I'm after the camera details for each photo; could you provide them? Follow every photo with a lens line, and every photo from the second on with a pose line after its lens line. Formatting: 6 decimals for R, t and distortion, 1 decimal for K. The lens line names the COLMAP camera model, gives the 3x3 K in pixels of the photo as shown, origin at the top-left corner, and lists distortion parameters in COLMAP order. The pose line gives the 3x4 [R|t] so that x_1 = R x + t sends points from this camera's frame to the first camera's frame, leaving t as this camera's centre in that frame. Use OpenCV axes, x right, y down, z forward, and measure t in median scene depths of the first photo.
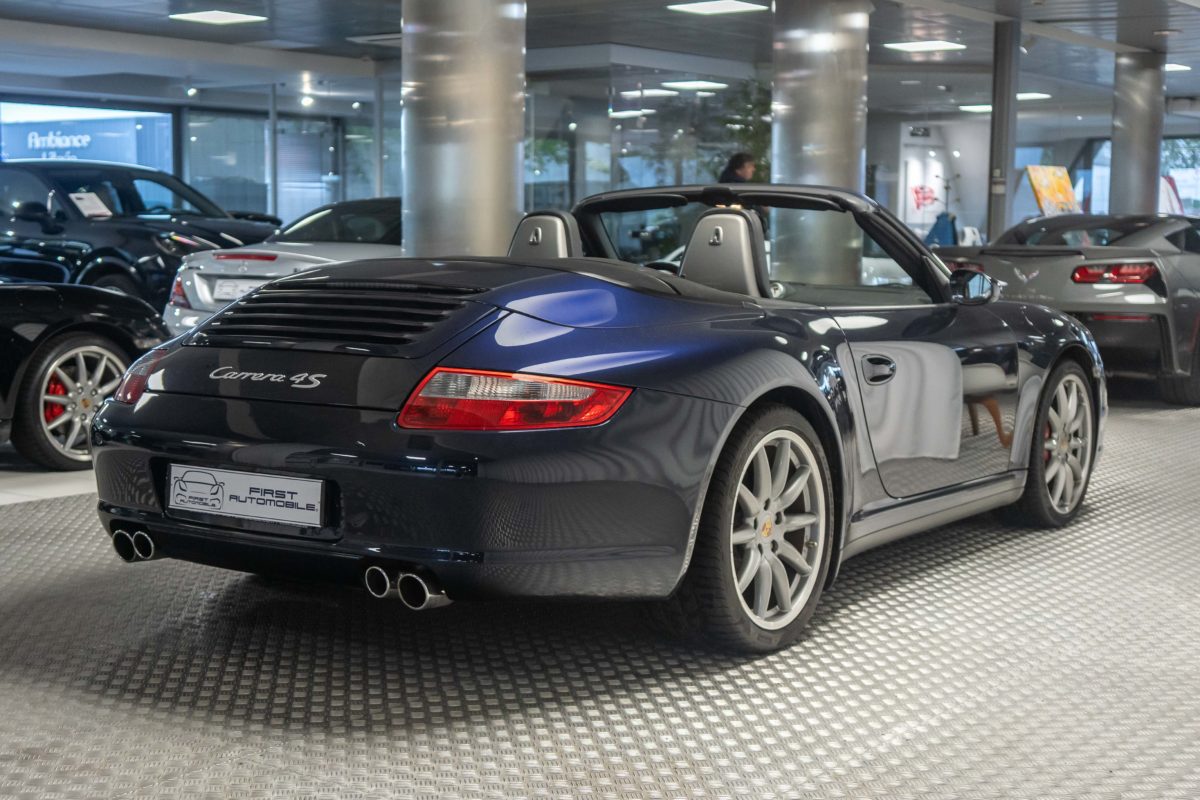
lens RADIAL K [[1847.5, 0, 568.9], [0, 1847.5, 402.3], [0, 0, 1]] dist [-0.004820, -0.023084]
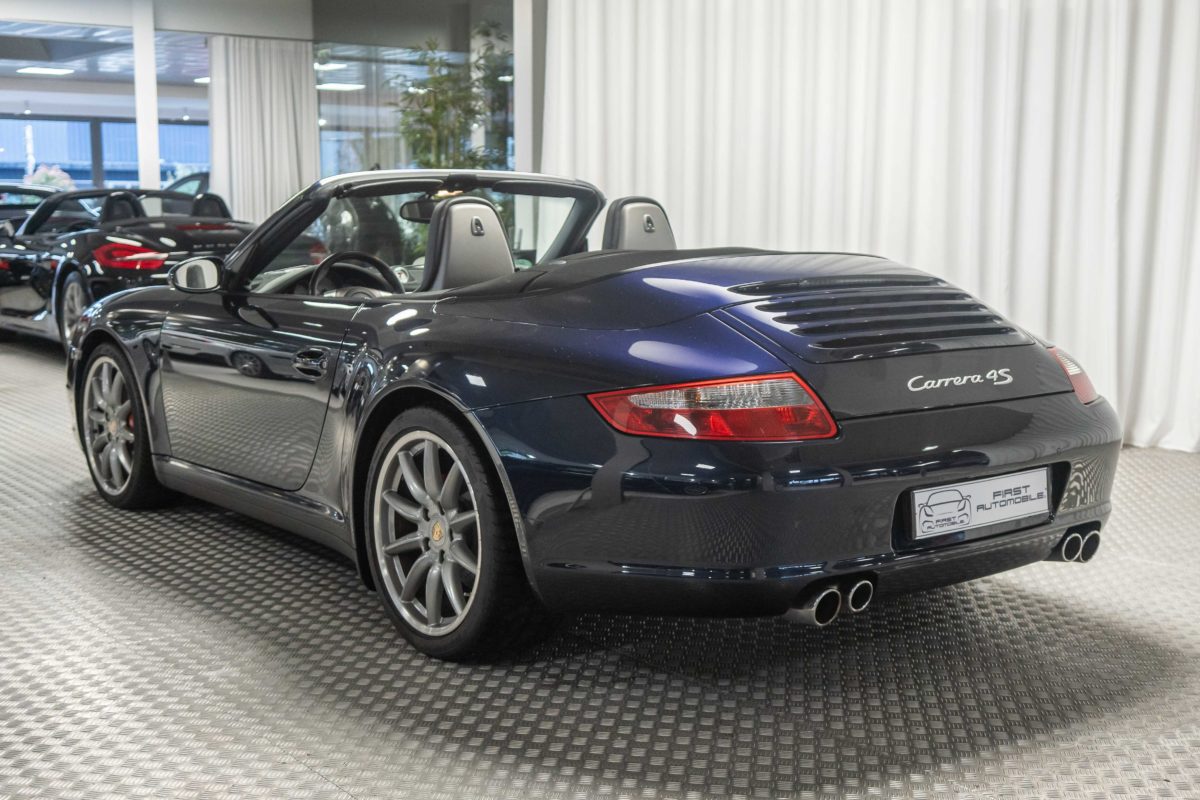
lens RADIAL K [[1560.2, 0, 635.0], [0, 1560.2, 400.0], [0, 0, 1]] dist [0.009472, -0.029388]
pose [[0.267961, -0.128770, 0.954785, -0.866255], [0.088289, 0.990140, 0.108760, -0.093843], [-0.959376, 0.055154, 0.276688, 0.818688]]
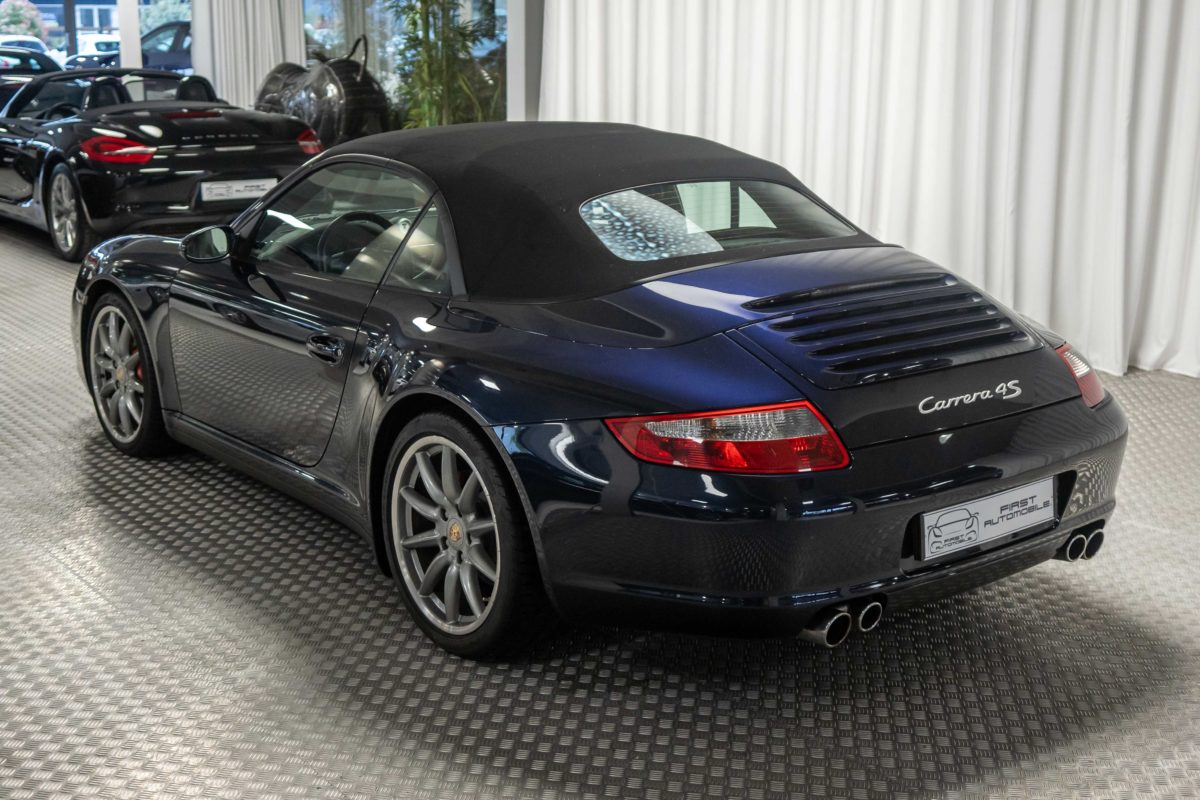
lens RADIAL K [[1612.2, 0, 599.5], [0, 1612.2, 332.0], [0, 0, 1]] dist [0.002925, -0.017772]
pose [[0.280066, -0.192097, 0.940565, -0.891899], [0.089218, 0.980742, 0.173737, -0.187478], [-0.955826, 0.035258, 0.291811, 0.817732]]
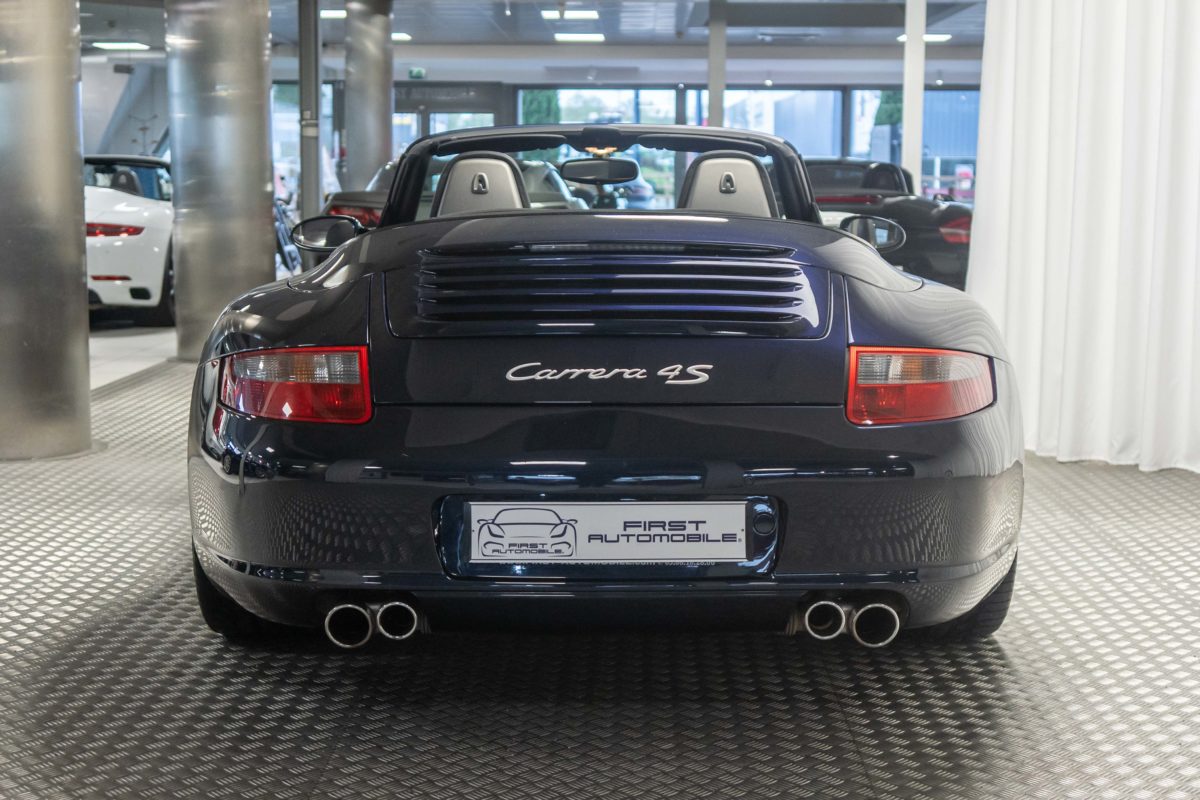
lens RADIAL K [[1770.2, 0, 600.3], [0, 1770.2, 367.4], [0, 0, 1]] dist [-0.001399, -0.020348]
pose [[0.810736, -0.068159, 0.581431, -0.511961], [0.059015, 0.997655, 0.034662, -0.036115], [-0.582430, 0.006211, 0.812857, 0.362128]]
